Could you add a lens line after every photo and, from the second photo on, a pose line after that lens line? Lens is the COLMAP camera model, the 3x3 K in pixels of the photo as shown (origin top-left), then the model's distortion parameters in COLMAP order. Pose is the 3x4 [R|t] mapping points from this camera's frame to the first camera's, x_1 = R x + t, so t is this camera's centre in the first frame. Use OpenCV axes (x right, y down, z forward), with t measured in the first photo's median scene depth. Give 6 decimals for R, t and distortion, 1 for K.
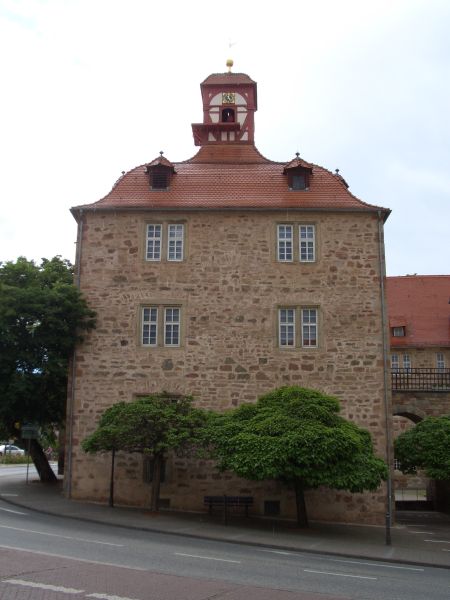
lens RADIAL K [[734.5, 0, 226.0], [0, 734.5, 298.5], [0, 0, 1]] dist [-0.144122, 0.000000]
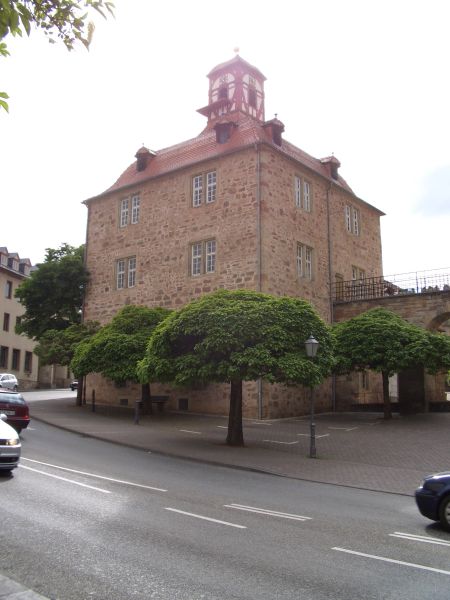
lens RADIAL K [[635.7, 0, 220.7], [0, 635.7, 301.8], [0, 0, 1]] dist [-0.185697, 0.000000]
pose [[0.778423, -0.119737, -0.616215, 0.755499], [0.154197, 0.988036, 0.002801, 0.112008], [0.608507, -0.097198, 0.787573, 0.181129]]
